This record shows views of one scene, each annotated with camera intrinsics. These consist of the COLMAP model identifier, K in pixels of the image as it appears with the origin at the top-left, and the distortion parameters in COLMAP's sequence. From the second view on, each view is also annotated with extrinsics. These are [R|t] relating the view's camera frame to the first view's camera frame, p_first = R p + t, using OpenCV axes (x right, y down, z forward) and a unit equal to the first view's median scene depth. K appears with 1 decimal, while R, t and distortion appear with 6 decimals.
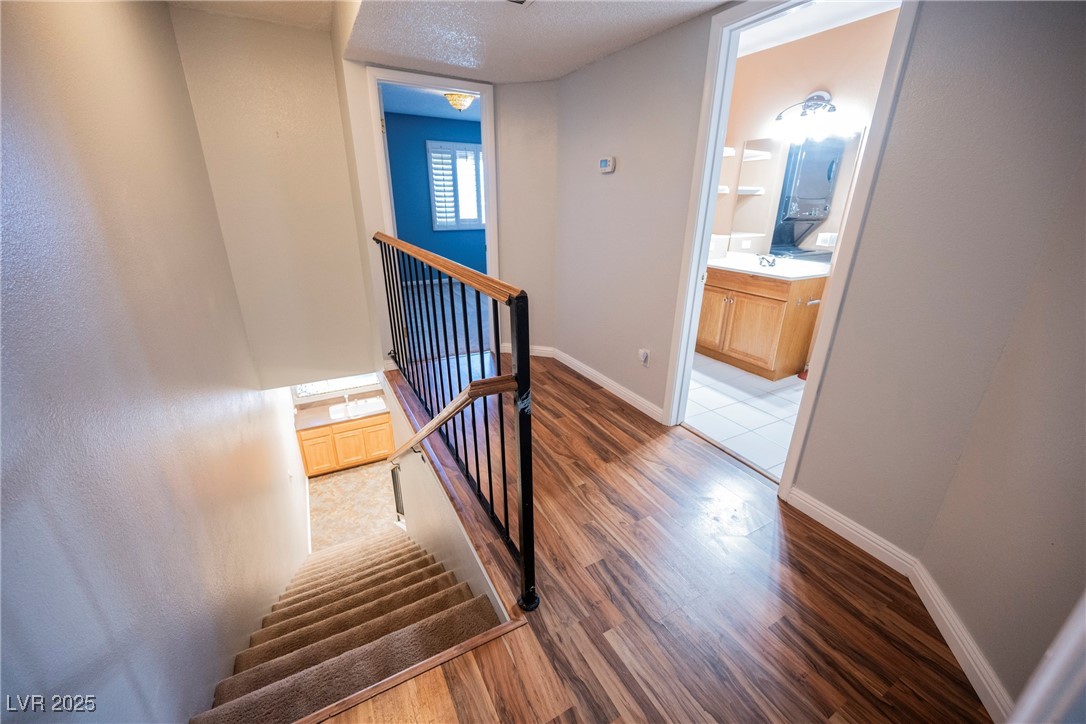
lens RADIAL K [[429.6, 0, 549.6], [0, 429.6, 361.0], [0, 0, 1]] dist [-0.003774, 0.000397]
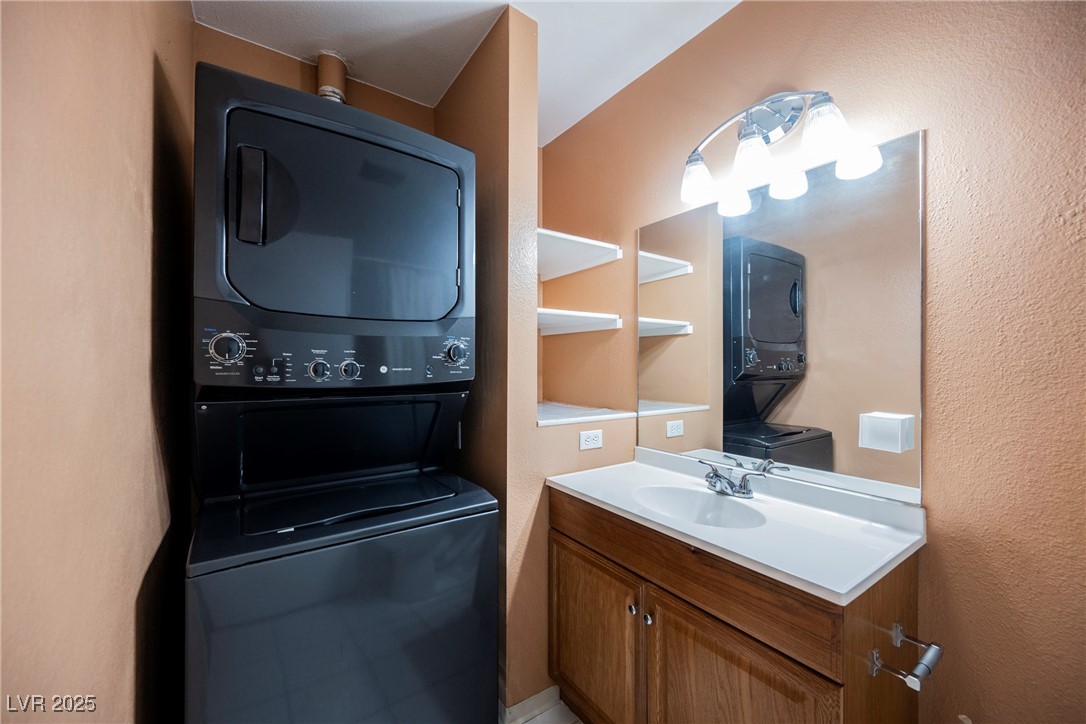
lens RADIAL K [[429.6, 0, 540.4], [0, 429.6, 365.2], [0, 0, 1]] dist [-0.003774, 0.000397]
pose [[0.996295, -0.021657, 0.083228, 0.266359], [0.049659, 0.935000, -0.351154, -0.175078], [-0.070213, 0.353986, 0.932611, 0.528800]]
